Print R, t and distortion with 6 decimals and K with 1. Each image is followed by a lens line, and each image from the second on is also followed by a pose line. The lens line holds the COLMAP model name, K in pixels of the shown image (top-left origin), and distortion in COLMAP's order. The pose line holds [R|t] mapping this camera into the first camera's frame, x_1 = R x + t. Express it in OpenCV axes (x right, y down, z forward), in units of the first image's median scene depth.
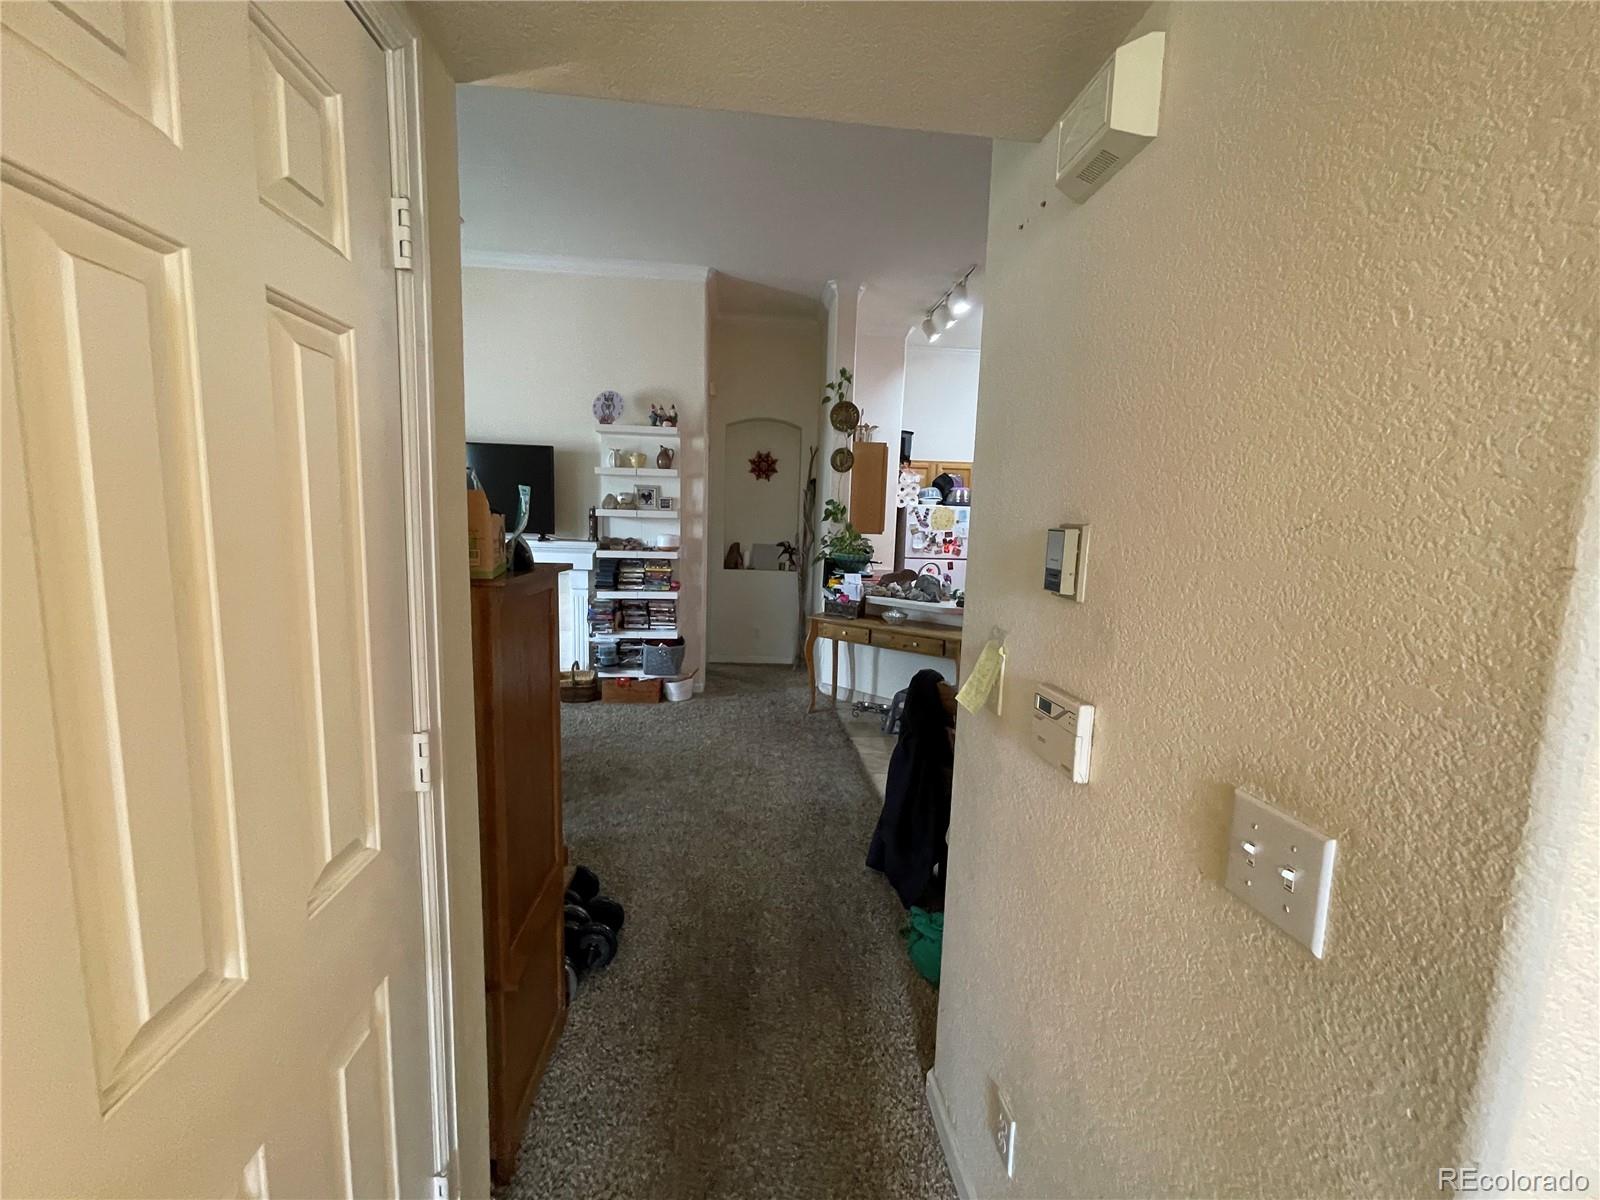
lens RADIAL K [[646.9, 0, 793.6], [0, 646.9, 594.5], [0, 0, 1]] dist [-0.001576, 0.000256]
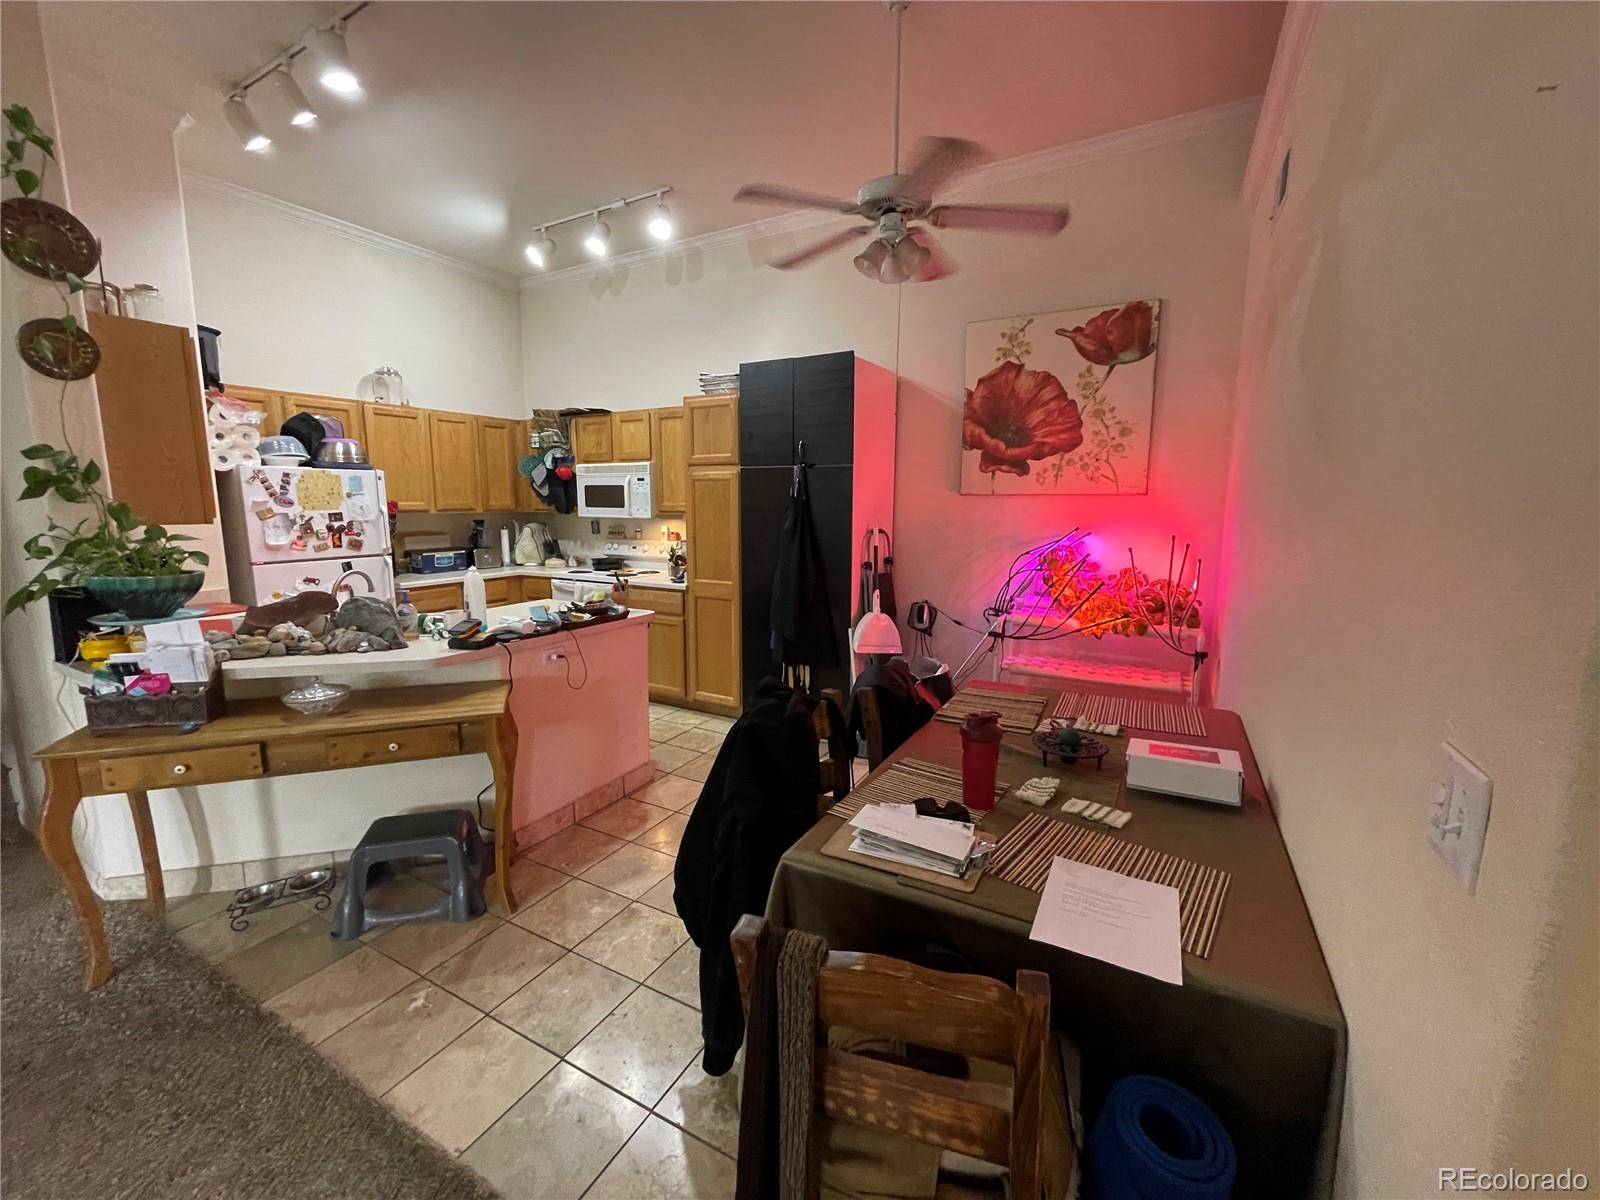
lens RADIAL K [[646.9, 0, 793.6], [0, 646.9, 594.5], [0, 0, 1]] dist [-0.001576, 0.000256]
pose [[0.570545, -0.148321, 0.807762, -0.014047], [0.114074, 0.988335, 0.100904, -0.043372], [-0.813305, 0.034575, 0.580809, 0.398475]]
